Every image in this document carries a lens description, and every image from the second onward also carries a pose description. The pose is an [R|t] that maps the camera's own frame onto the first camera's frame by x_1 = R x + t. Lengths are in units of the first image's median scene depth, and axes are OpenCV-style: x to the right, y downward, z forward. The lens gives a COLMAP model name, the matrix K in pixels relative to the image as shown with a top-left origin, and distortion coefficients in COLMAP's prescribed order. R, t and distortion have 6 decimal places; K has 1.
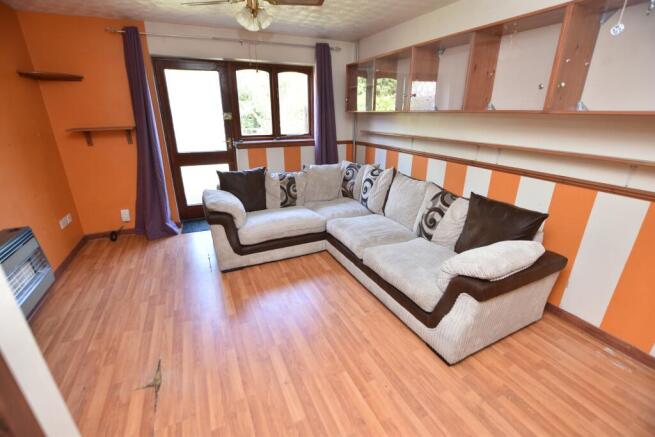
lens RADIAL K [[287.9, 0, 324.9], [0, 287.9, 218.7], [0, 0, 1]] dist [-0.039031, 0.006516]
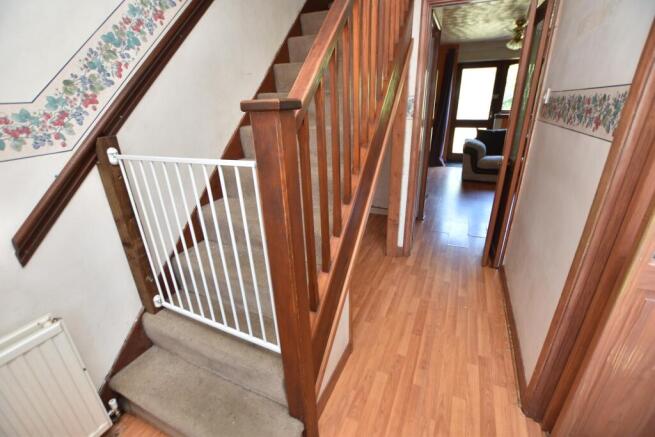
lens RADIAL K [[287.9, 0, 327.7], [0, 287.9, 220.3], [0, 0, 1]] dist [-0.039031, 0.006516]
pose [[0.651024, 0.272549, -0.708438, 0.370087], [-0.235563, 0.959777, 0.152771, 0.289488], [0.721580, 0.067424, 0.689040, -0.724643]]
